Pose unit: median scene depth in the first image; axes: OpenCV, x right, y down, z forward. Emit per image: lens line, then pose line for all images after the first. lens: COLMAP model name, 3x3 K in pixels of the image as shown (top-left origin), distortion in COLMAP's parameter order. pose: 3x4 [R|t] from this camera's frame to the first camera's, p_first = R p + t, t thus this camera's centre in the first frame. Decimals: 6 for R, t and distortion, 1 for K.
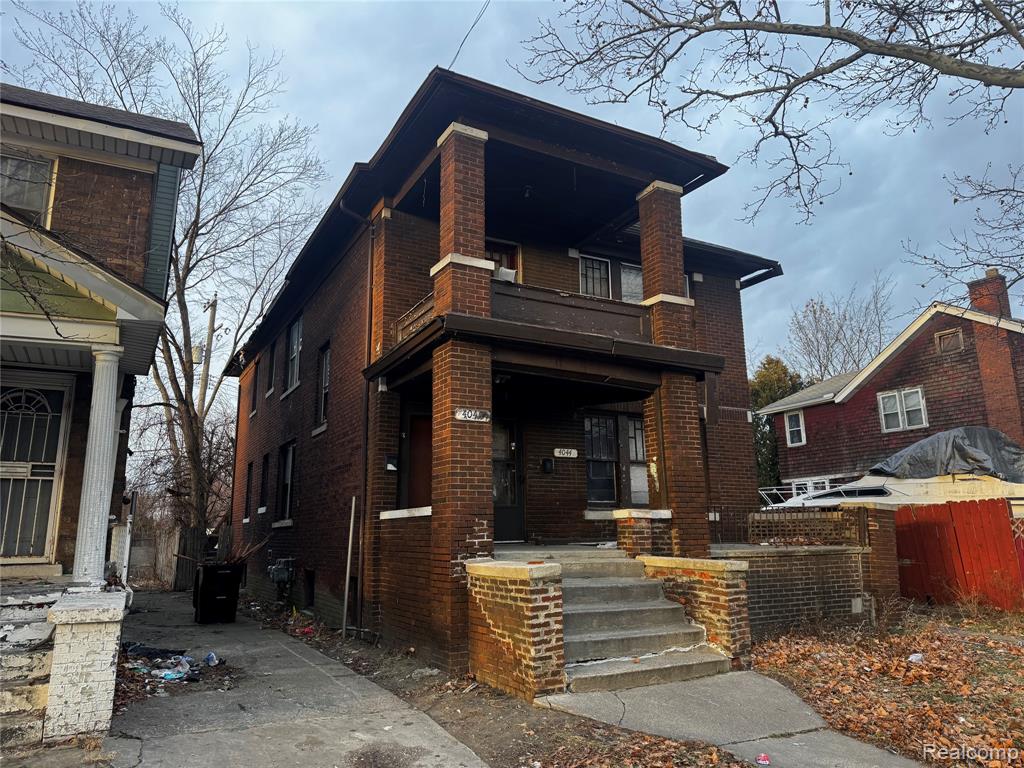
lens RADIAL K [[711.7, 0, 510.5], [0, 711.7, 372.8], [0, 0, 1]] dist [0.123029, -0.196246]
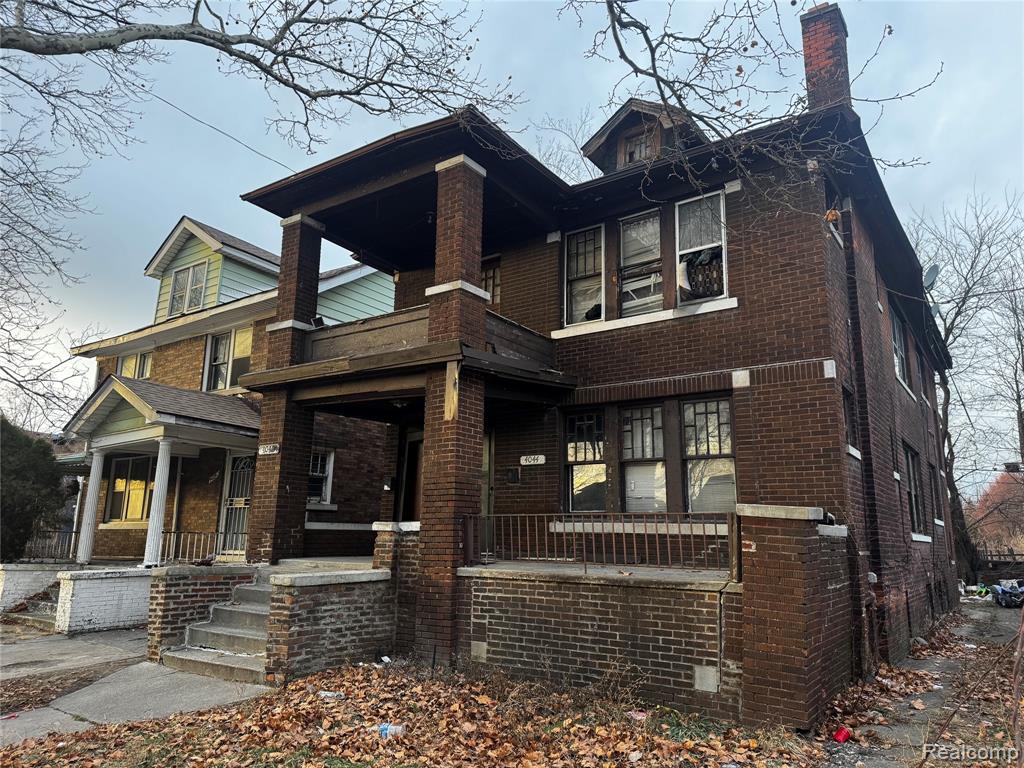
lens RADIAL K [[707.9, 0, 512.0], [0, 707.9, 384.0], [0, 0, 1]] dist [0.122310, -0.191547]
pose [[0.444798, -0.173543, -0.878657, 1.155601], [0.174260, 0.979068, -0.105160, 0.140038], [0.878515, -0.106340, 0.465730, 0.725084]]
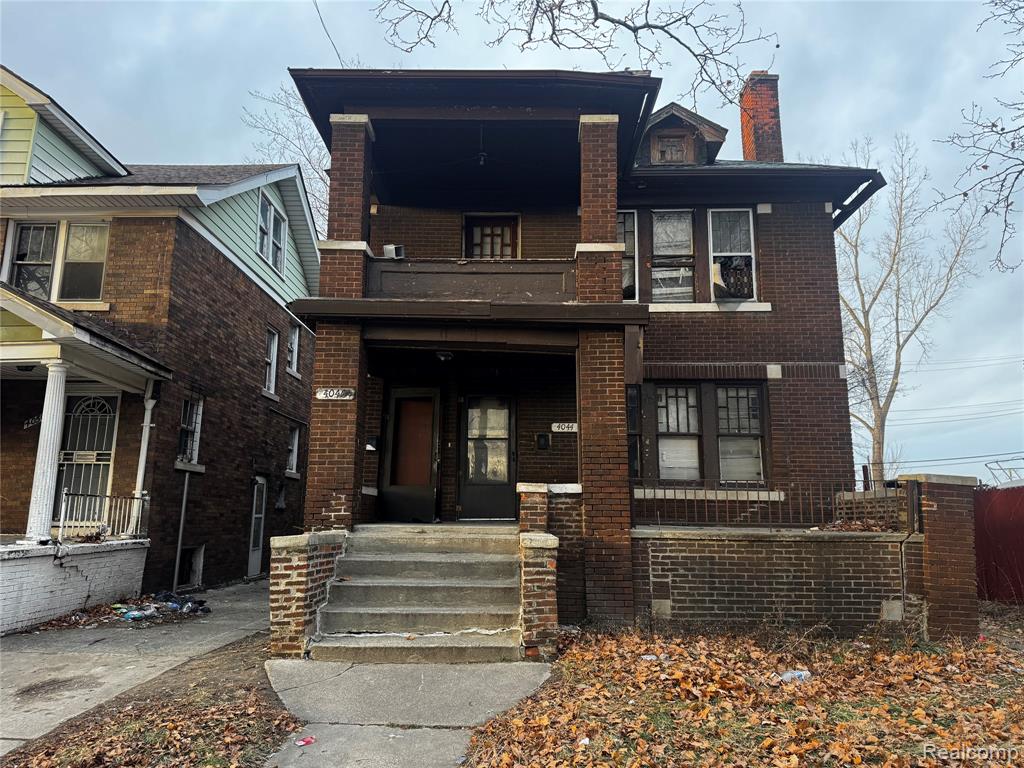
lens RADIAL K [[707.9, 0, 512.0], [0, 707.9, 384.0], [0, 0, 1]] dist [0.122310, -0.191547]
pose [[0.870327, -0.074859, -0.486752, 0.614595], [0.089817, 0.995931, 0.007427, 0.054829], [0.484215, -0.050182, 0.873509, 0.199382]]
